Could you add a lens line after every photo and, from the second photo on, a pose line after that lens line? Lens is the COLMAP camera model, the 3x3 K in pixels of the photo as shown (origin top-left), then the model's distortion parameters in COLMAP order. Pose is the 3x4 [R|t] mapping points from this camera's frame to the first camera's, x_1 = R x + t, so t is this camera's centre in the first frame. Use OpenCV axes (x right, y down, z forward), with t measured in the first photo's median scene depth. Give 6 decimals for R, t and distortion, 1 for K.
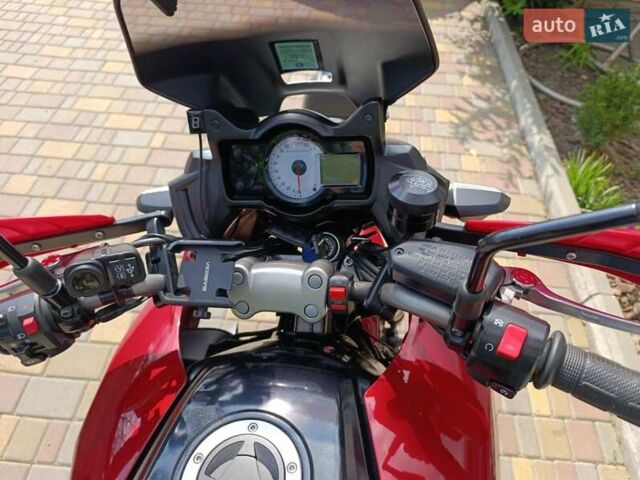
lens RADIAL K [[444.1, 0, 320.0], [0, 444.1, 240.0], [0, 0, 1]] dist [0.034052, -0.042451]
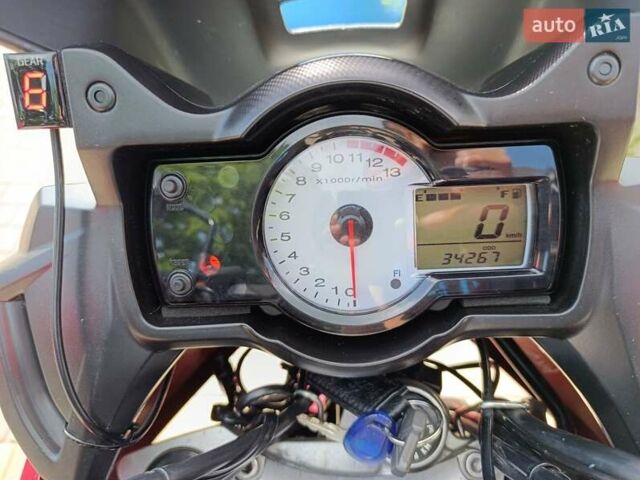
lens RADIAL K [[466.8, 0, 320.0], [0, 466.8, 240.0], [0, 0, 1]] dist [-0.008830, -0.004257]
pose [[0.988508, -0.029316, 0.148300, -0.125763], [0.047600, 0.991475, -0.121289, -0.105497], [-0.143480, 0.126954, 0.981476, 0.626771]]
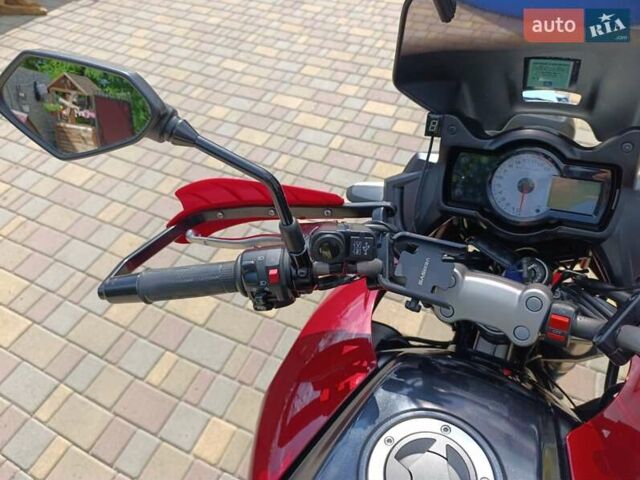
lens RADIAL K [[444.1, 0, 320.0], [0, 444.1, 240.0], [0, 0, 1]] dist [0.034052, -0.042451]
pose [[0.935524, 0.215196, -0.280153, -0.166009], [-0.225107, 0.974329, -0.003287, 0.054610], [0.272254, 0.066140, 0.959950, -0.045676]]
